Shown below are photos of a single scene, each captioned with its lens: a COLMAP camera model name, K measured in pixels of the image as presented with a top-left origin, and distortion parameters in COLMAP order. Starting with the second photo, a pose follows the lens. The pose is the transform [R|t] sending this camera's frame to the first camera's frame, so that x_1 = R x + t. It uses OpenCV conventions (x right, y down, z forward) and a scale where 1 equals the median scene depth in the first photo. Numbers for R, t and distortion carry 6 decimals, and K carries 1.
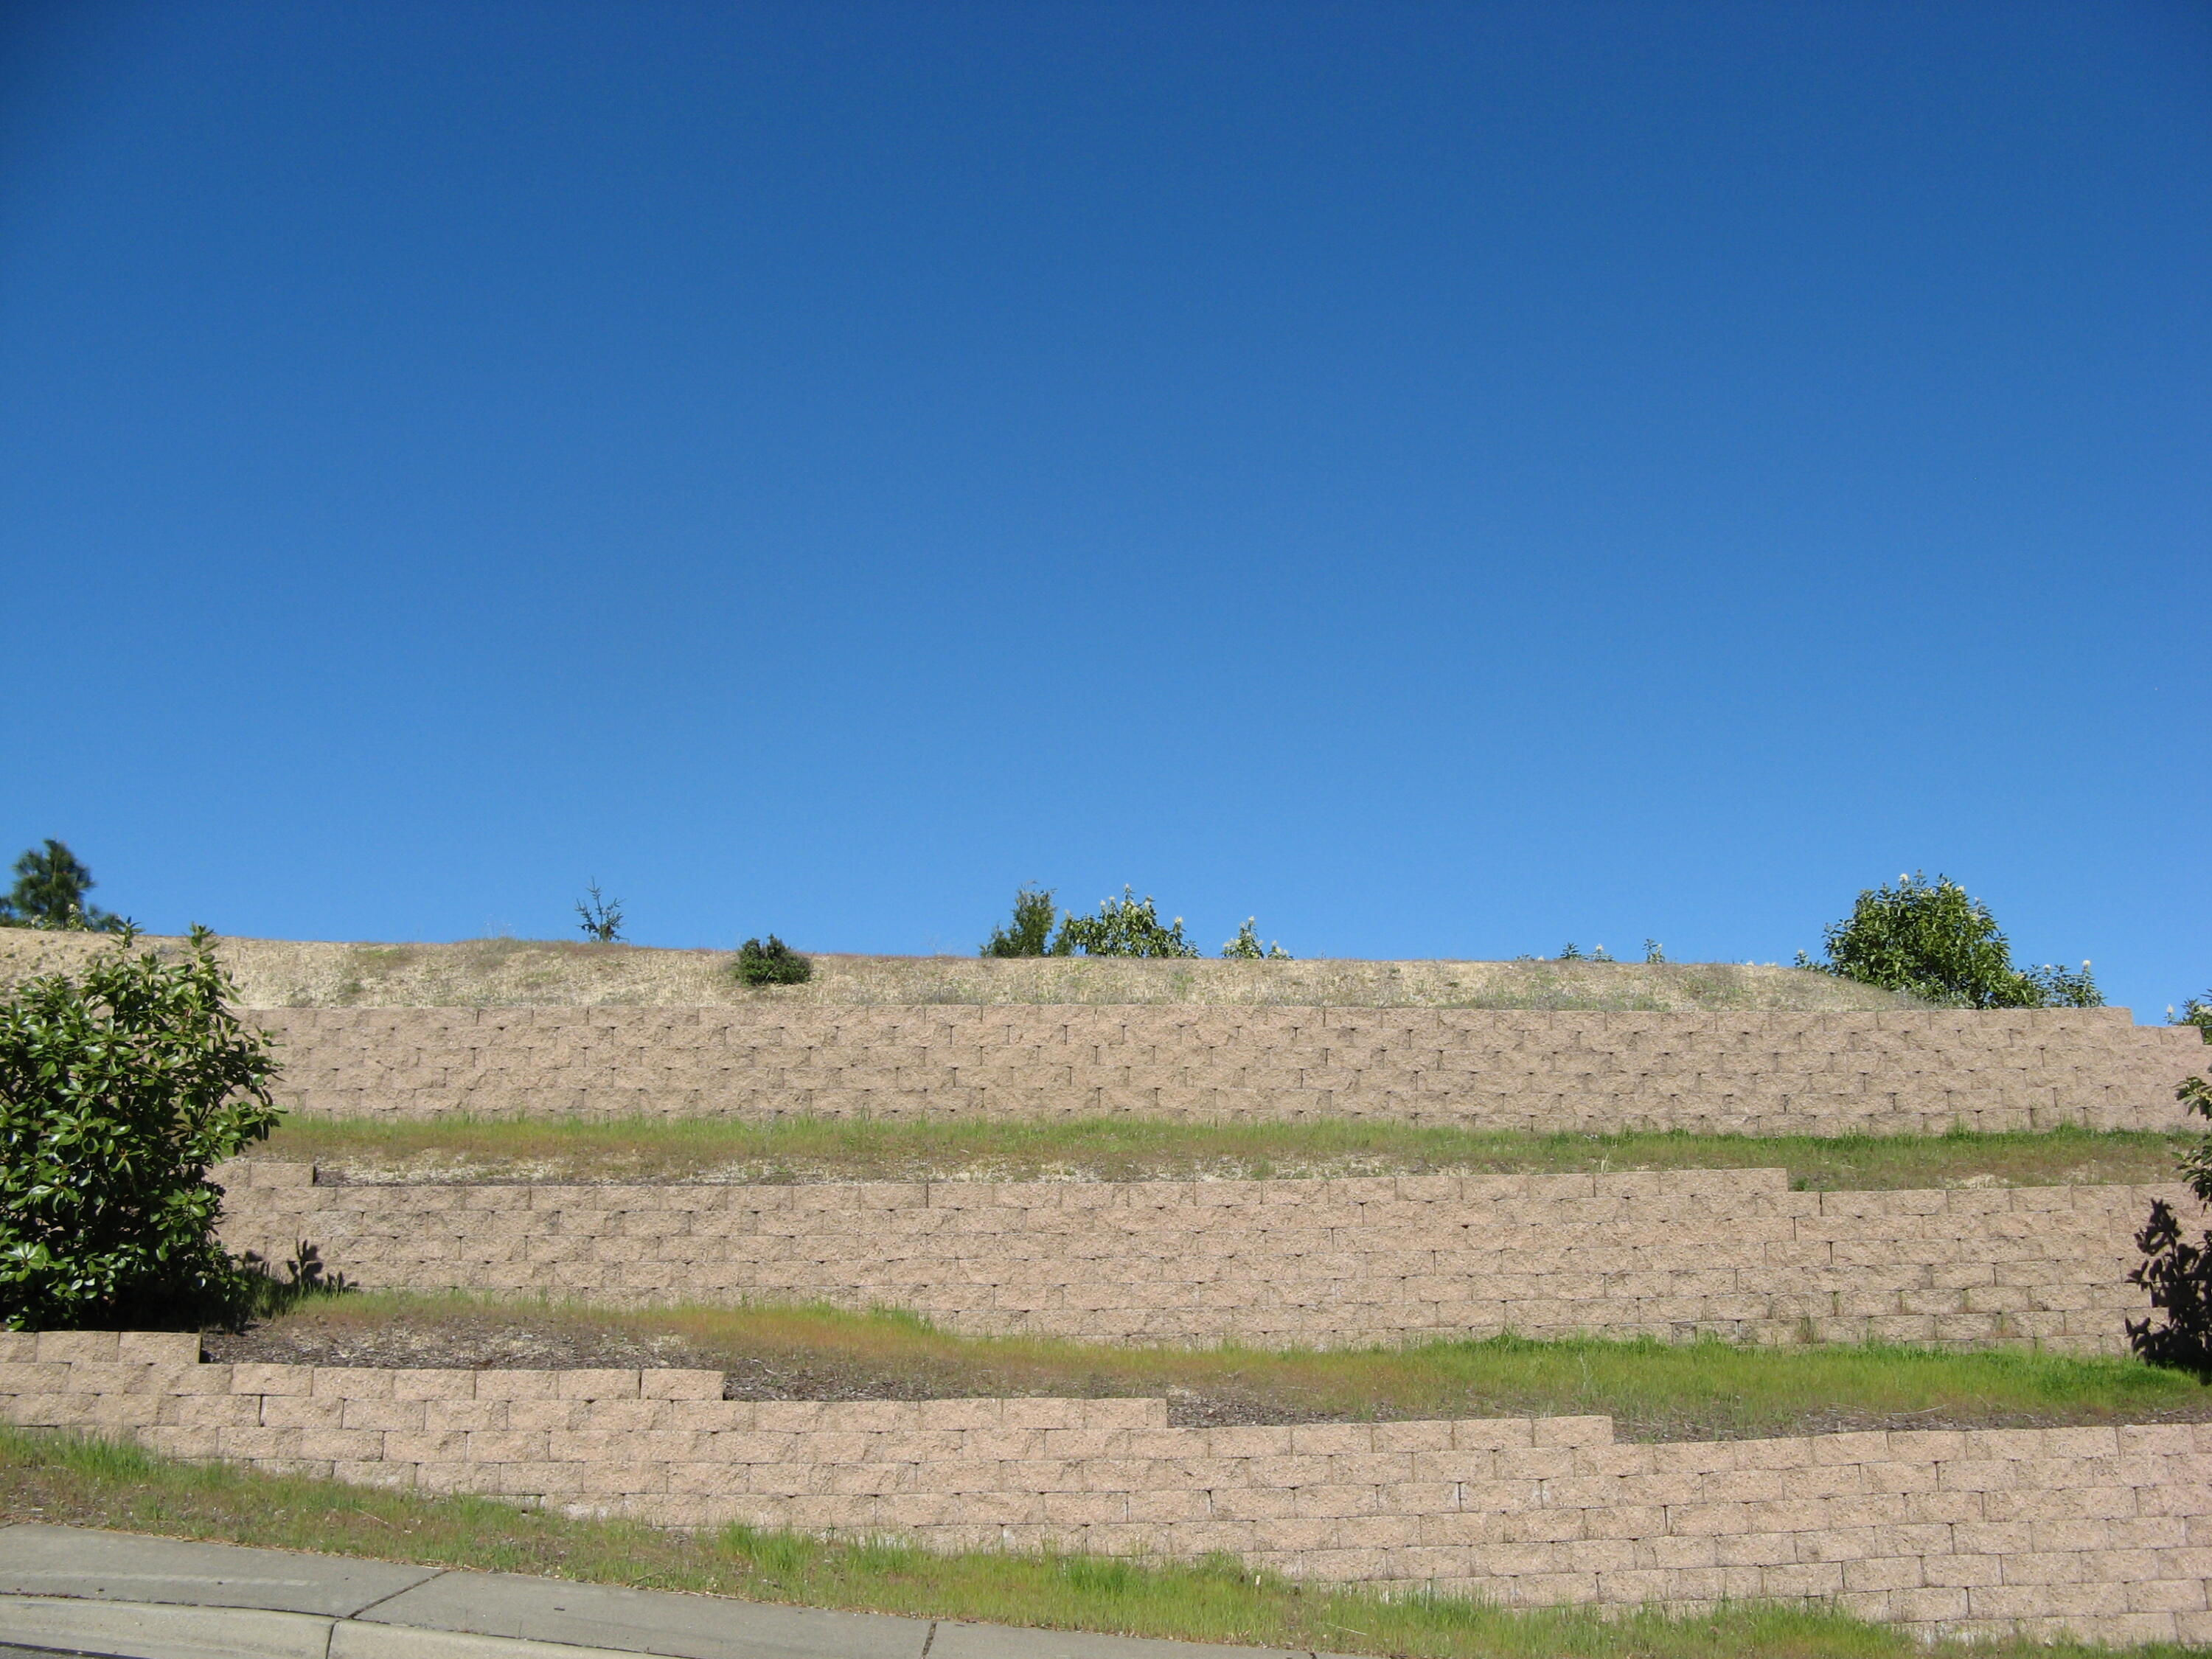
lens RADIAL K [[2251.2, 0, 1130.2], [0, 2251.2, 898.4], [0, 0, 1]] dist [-0.205096, 0.233294]
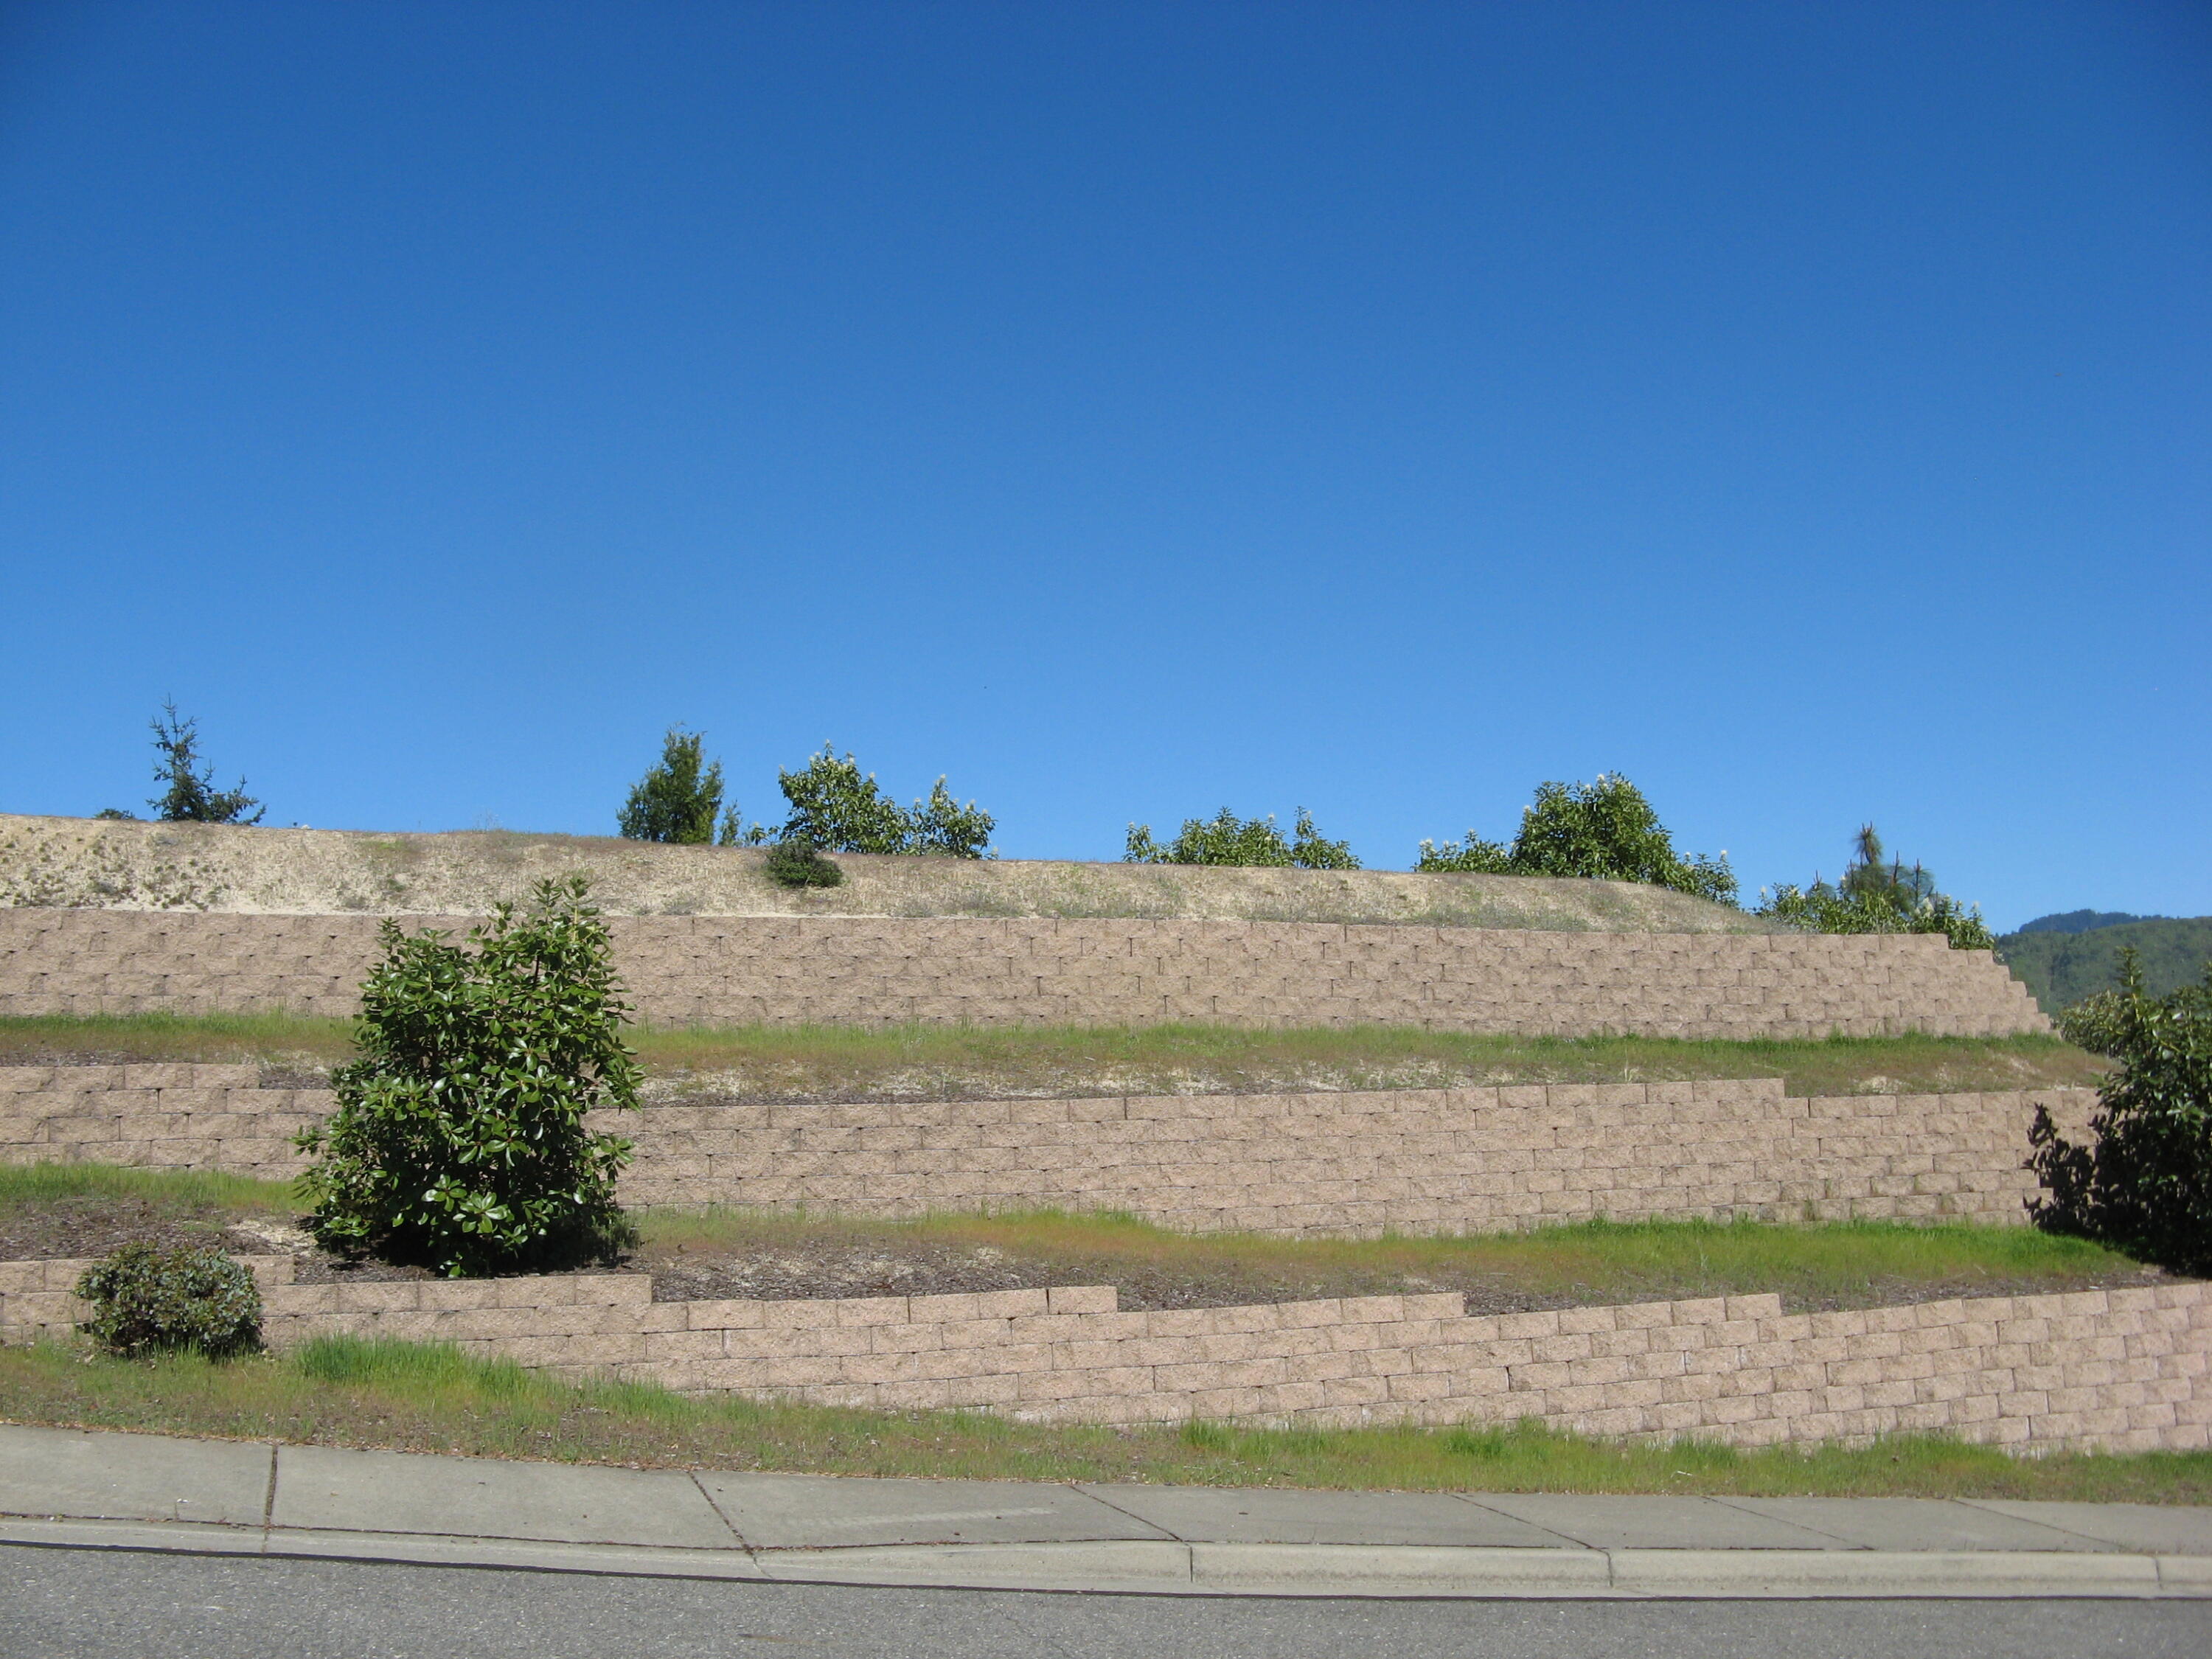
lens RADIAL K [[2253.9, 0, 1073.3], [0, 2253.9, 904.7], [0, 0, 1]] dist [-0.202339, 0.220461]
pose [[0.962915, 0.015019, 0.269387, -0.429275], [-0.040635, 0.995133, 0.089770, -0.070734], [-0.266728, -0.097387, 0.958839, -0.069244]]
